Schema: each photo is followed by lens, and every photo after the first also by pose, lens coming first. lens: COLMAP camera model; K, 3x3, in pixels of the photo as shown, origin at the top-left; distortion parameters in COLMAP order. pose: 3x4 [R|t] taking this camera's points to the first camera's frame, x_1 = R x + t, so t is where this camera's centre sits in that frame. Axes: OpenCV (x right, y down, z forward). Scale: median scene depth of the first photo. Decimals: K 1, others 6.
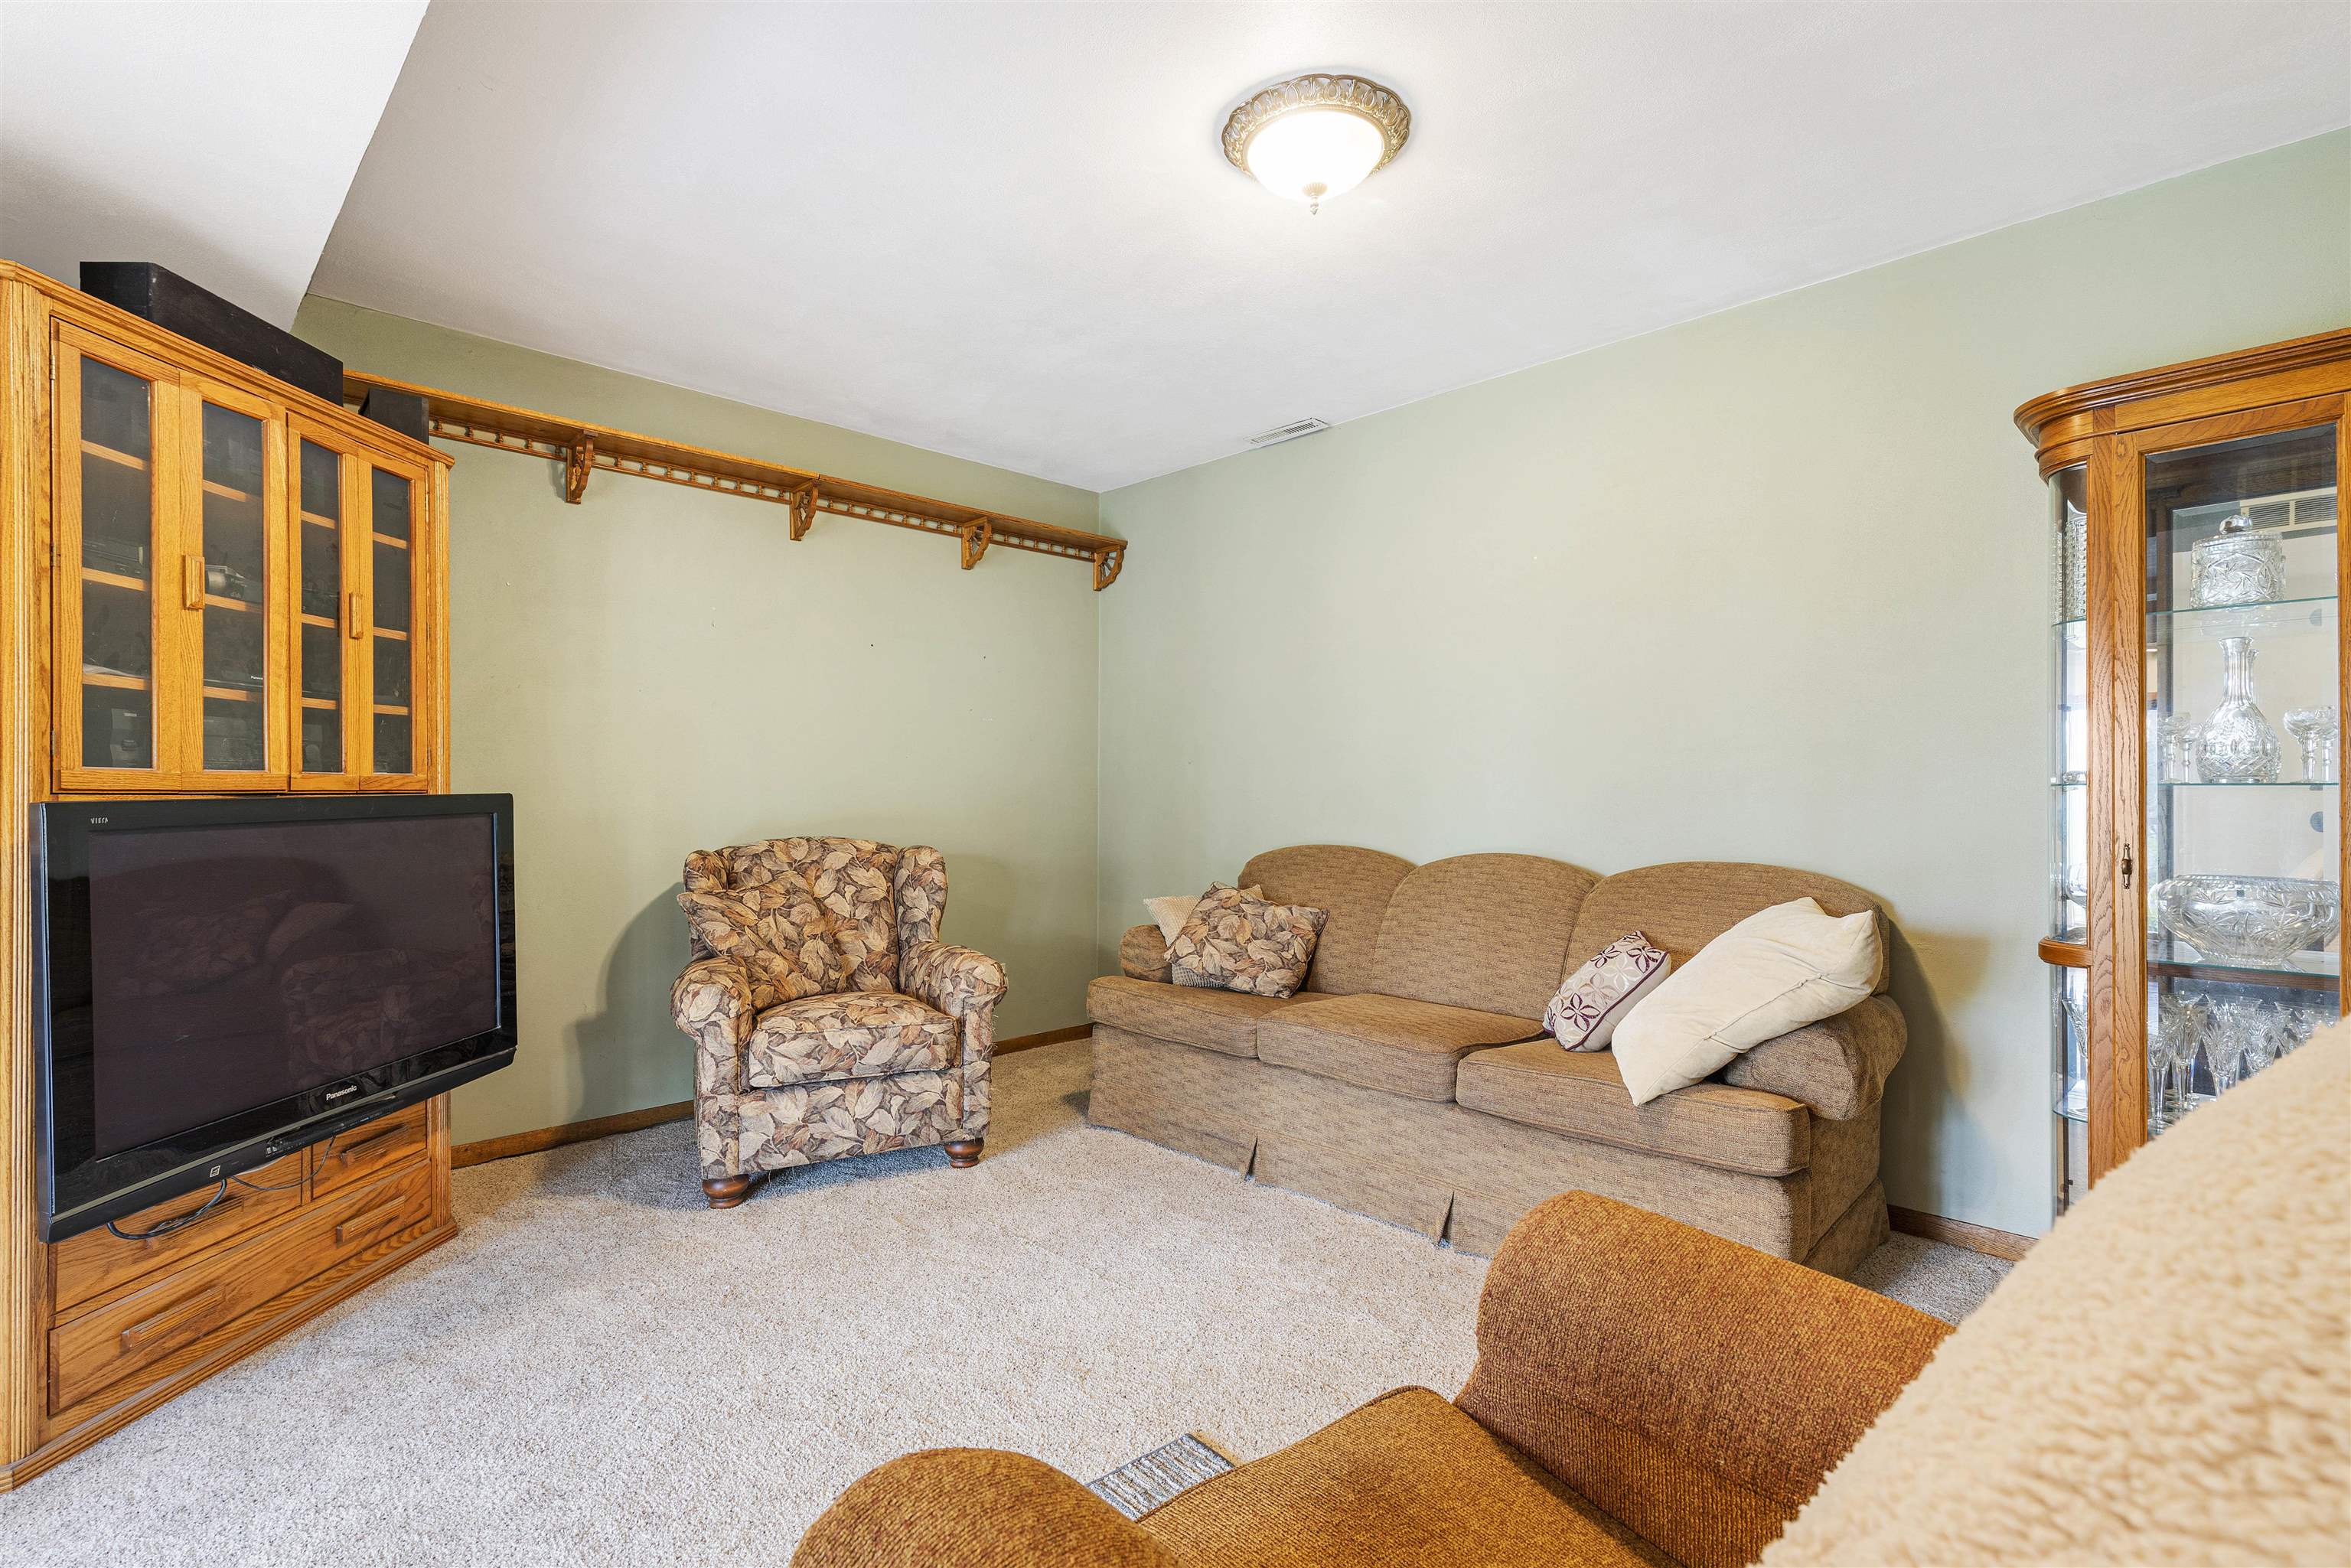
lens RADIAL K [[1088.4, 0, 1184.3], [0, 1088.4, 793.0], [0, 0, 1]] dist [0.003643, 0.000231]
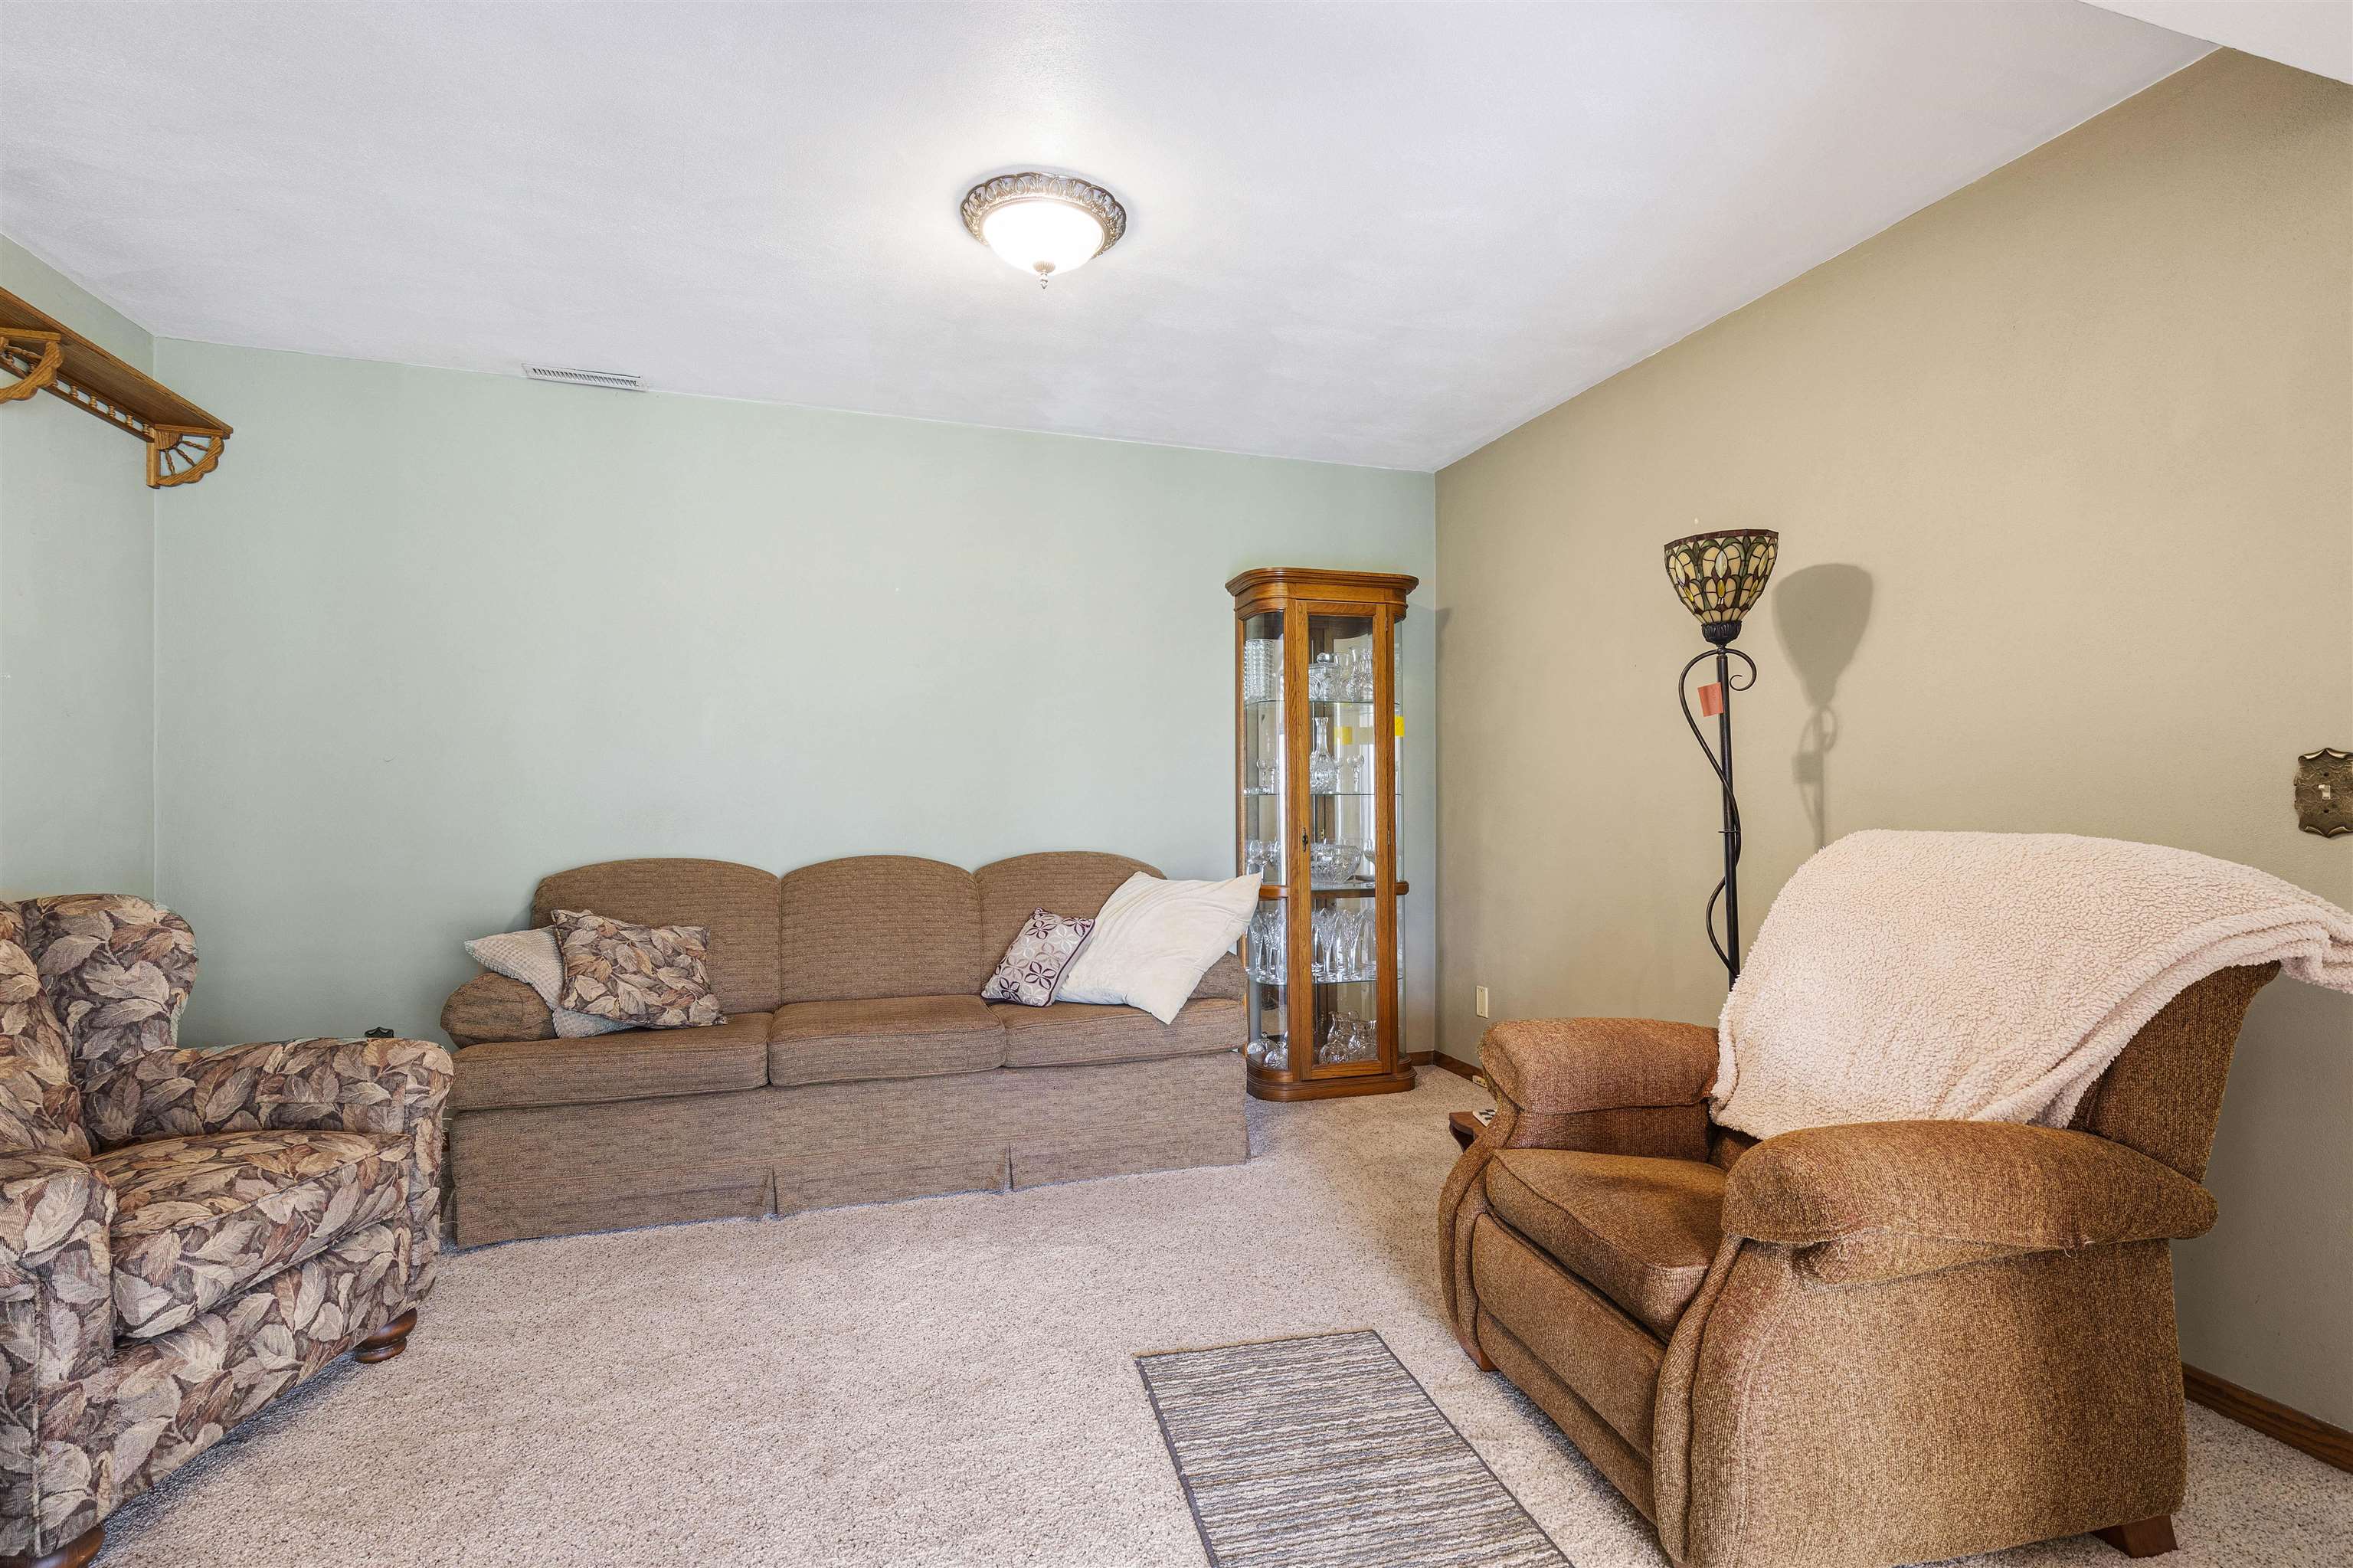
lens RADIAL K [[1079.2, 0, 1184.2], [0, 1079.2, 805.8], [0, 0, 1]] dist [0.005662, -0.000203]
pose [[0.452303, -0.007370, 0.891834, -0.612080], [0.002580, 0.999972, 0.006955, -0.001415], [-0.891861, -0.000845, 0.452309, 0.271371]]
